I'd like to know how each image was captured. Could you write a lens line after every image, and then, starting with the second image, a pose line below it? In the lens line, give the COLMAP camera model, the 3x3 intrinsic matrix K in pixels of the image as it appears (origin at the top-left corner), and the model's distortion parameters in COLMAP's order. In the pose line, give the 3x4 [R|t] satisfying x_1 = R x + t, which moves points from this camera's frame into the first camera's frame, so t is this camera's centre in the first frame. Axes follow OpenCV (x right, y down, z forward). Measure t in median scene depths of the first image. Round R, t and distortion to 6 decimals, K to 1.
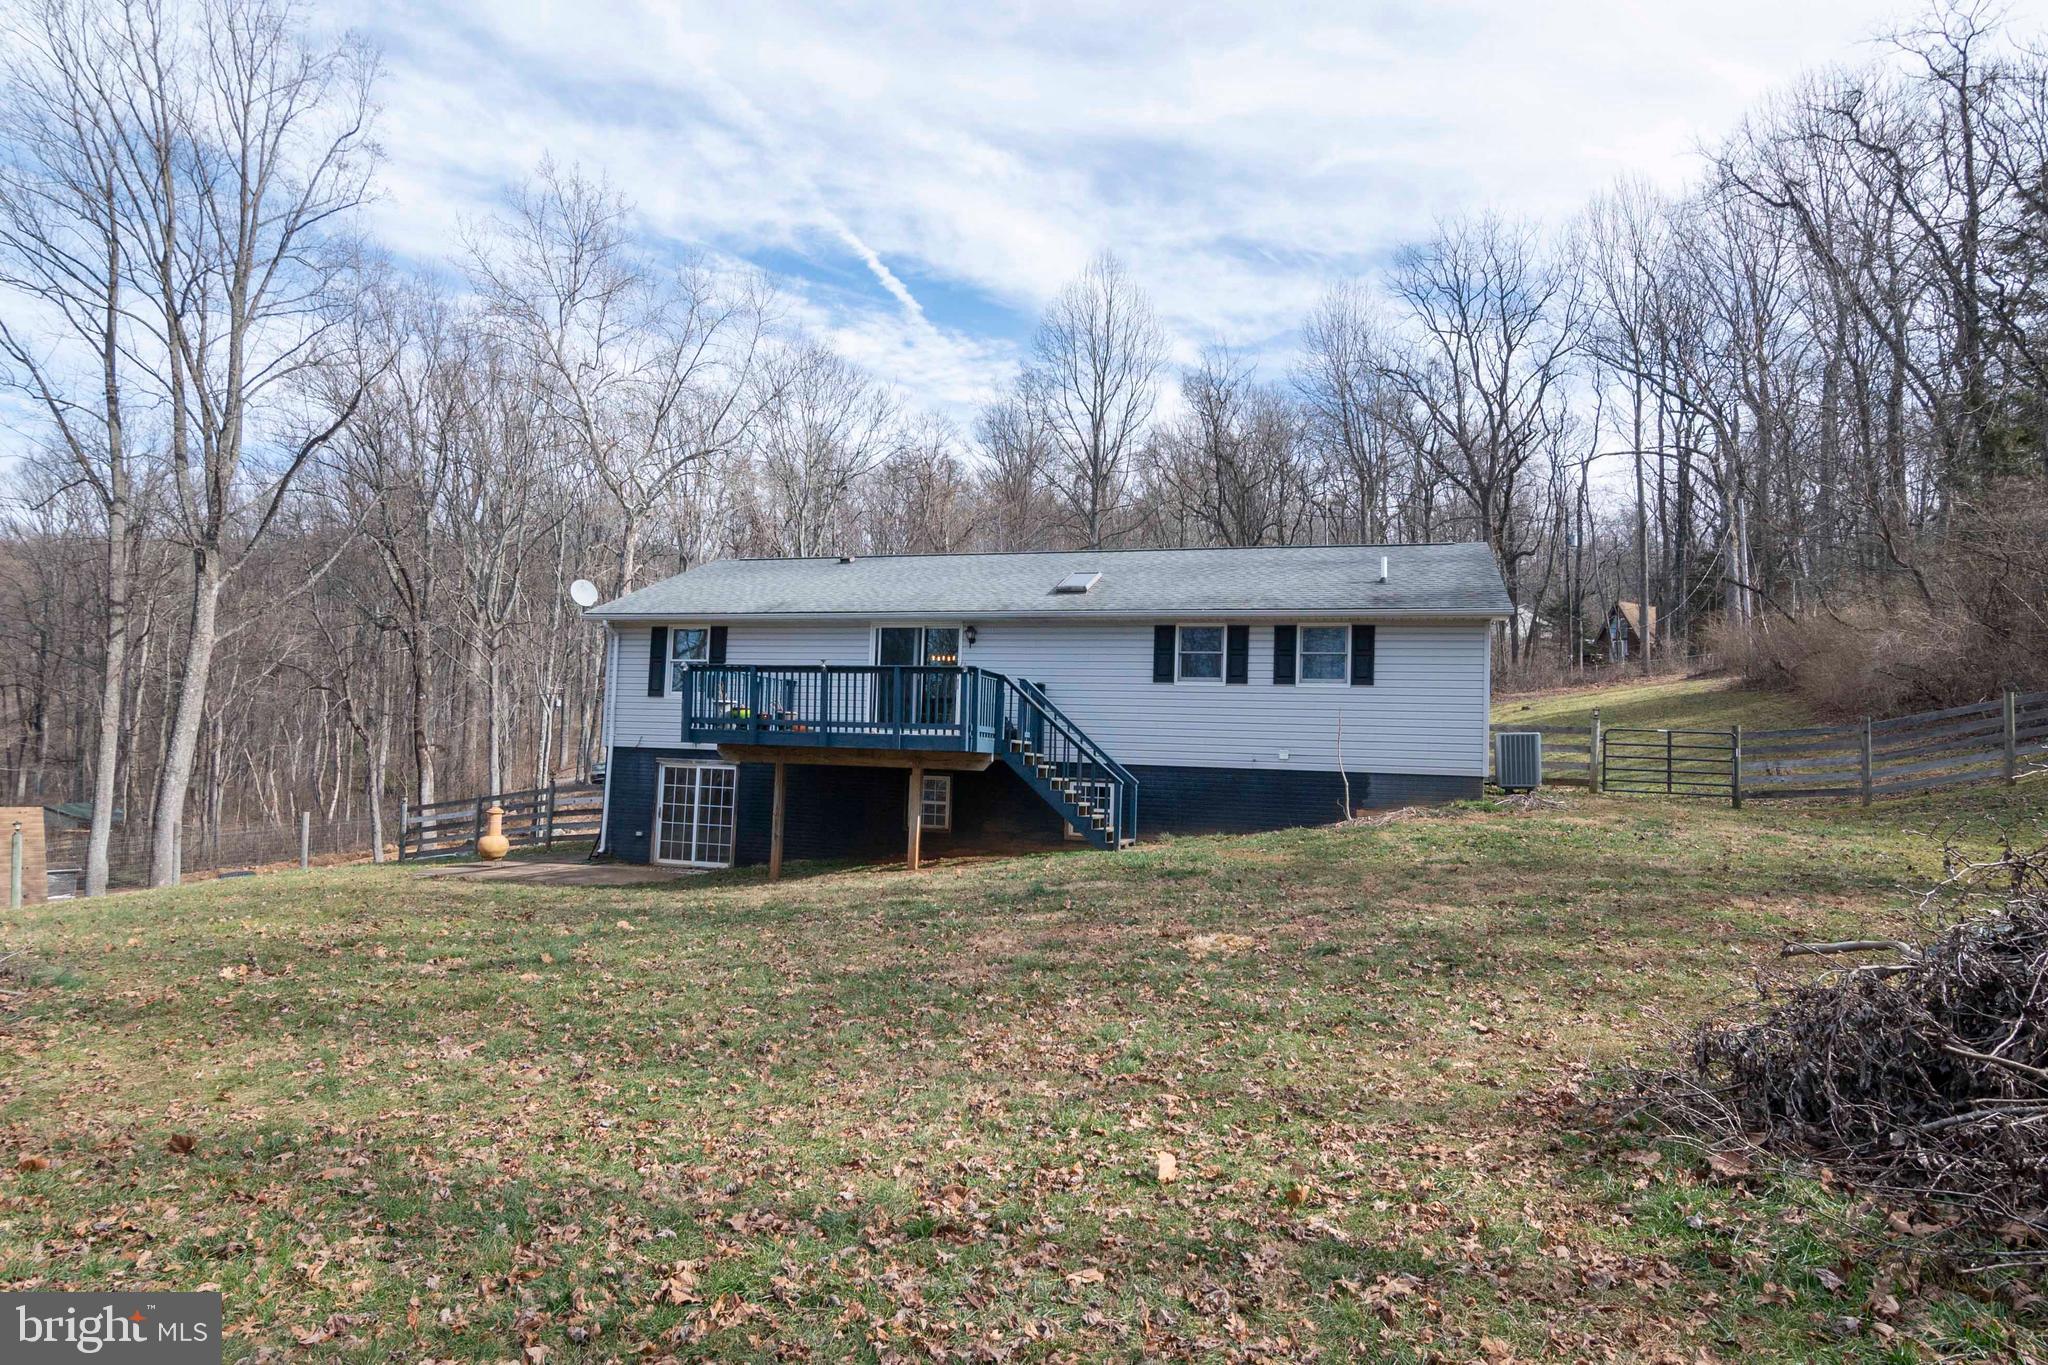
lens RADIAL K [[1161.9, 0, 1024.0], [0, 1161.9, 682.5], [0, 0, 1]] dist [-0.023031, -0.000396]
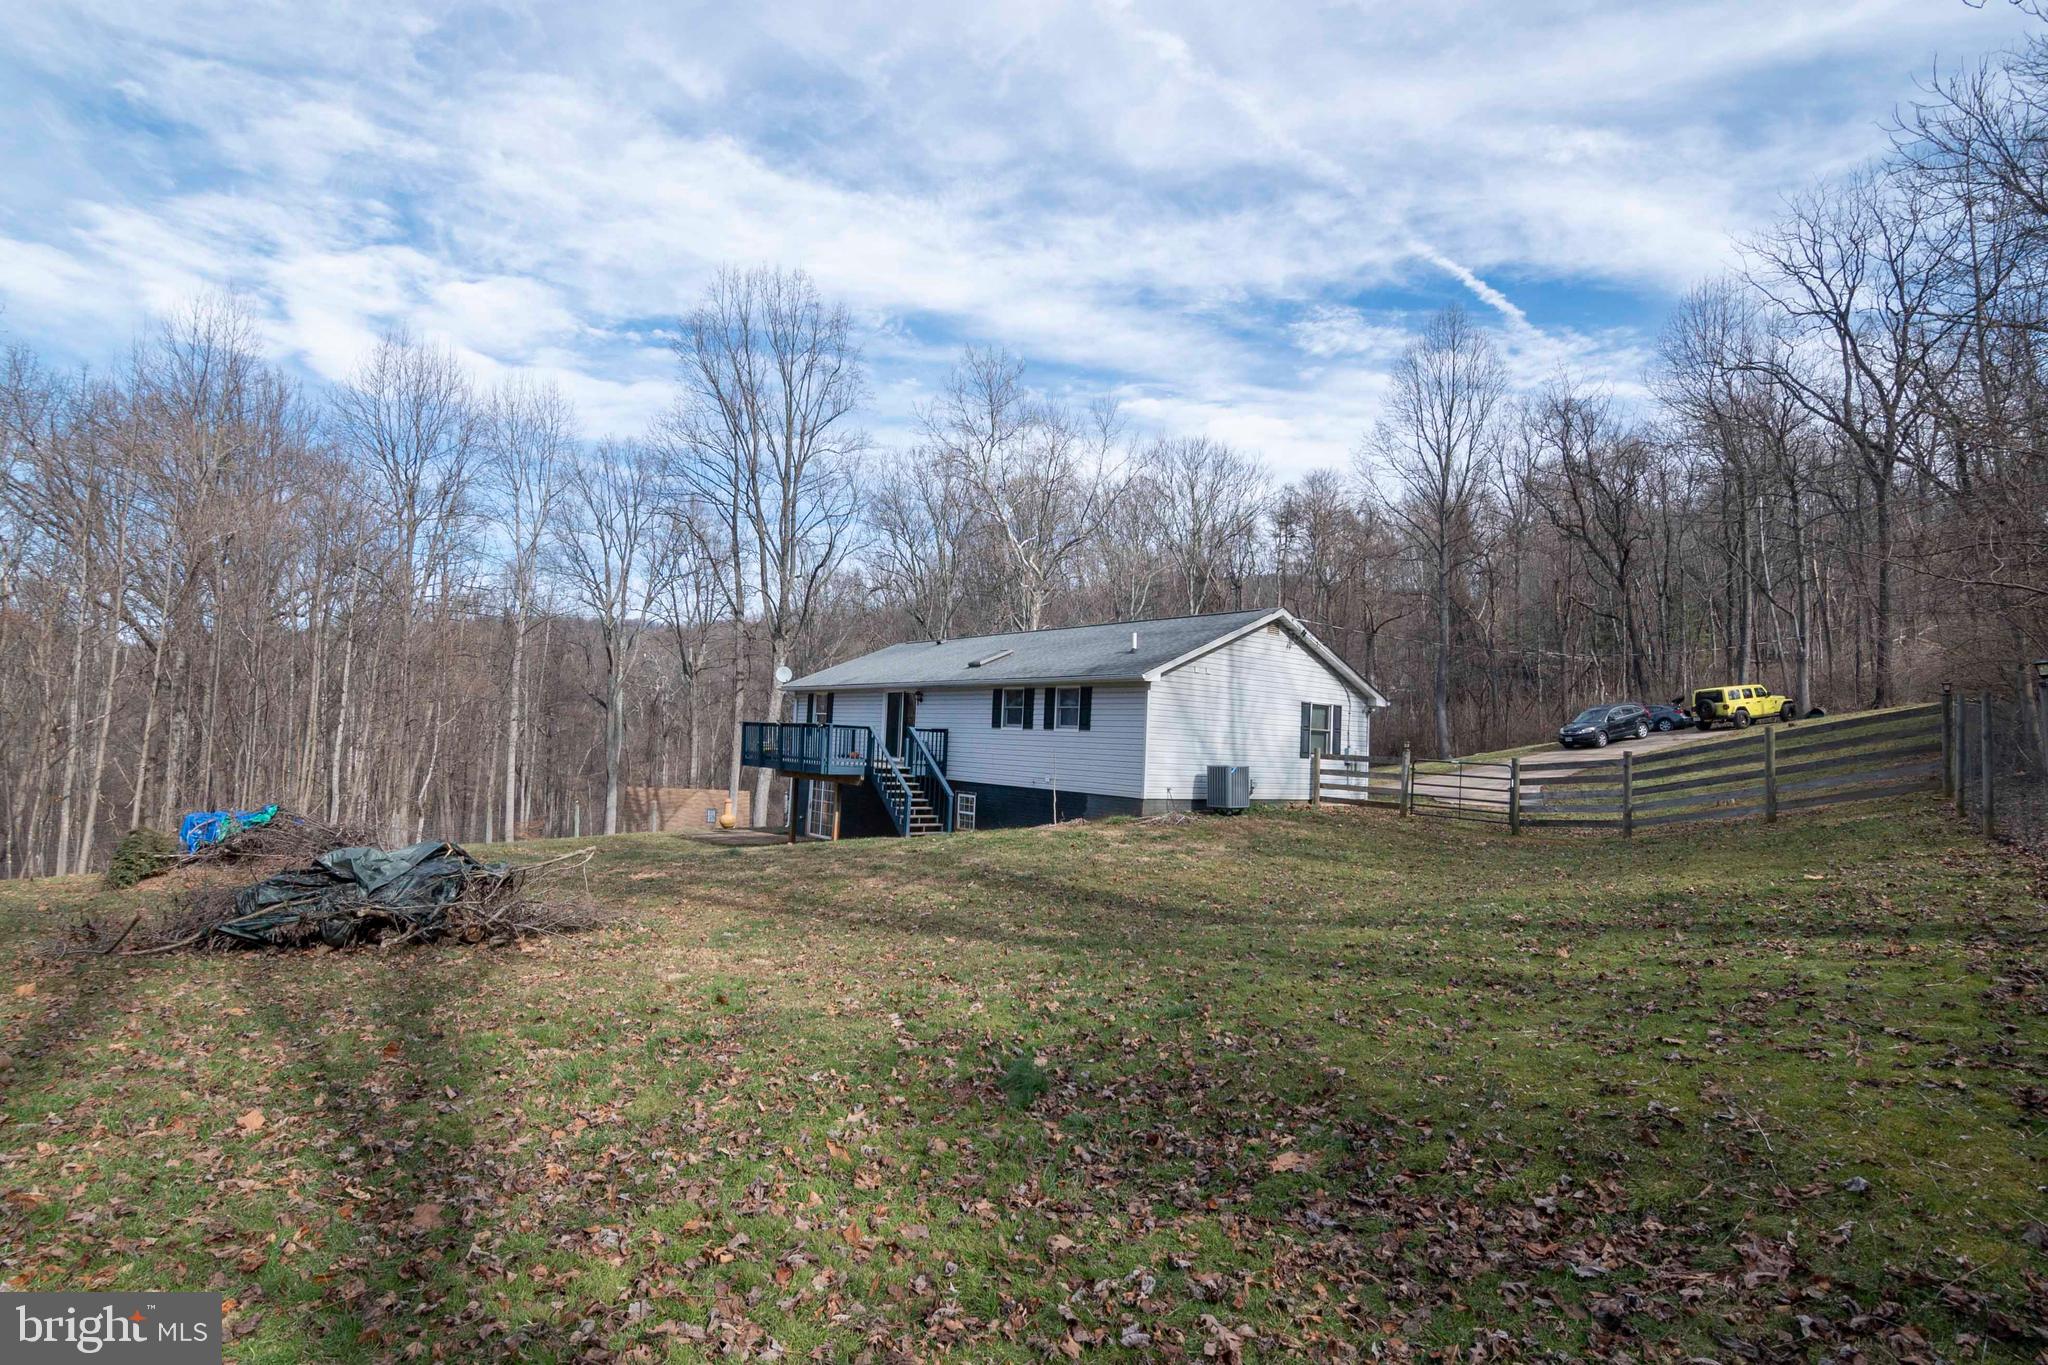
lens RADIAL K [[1068.3, 0, 1010.2], [0, 1068.3, 714.3], [0, 0, 1]] dist [0.002553, 0.000619]
pose [[0.819111, -0.012790, -0.573493, 0.816584], [0.024333, 0.999626, 0.012462, -0.029940], [0.573119, -0.024162, 0.819116, -0.106748]]
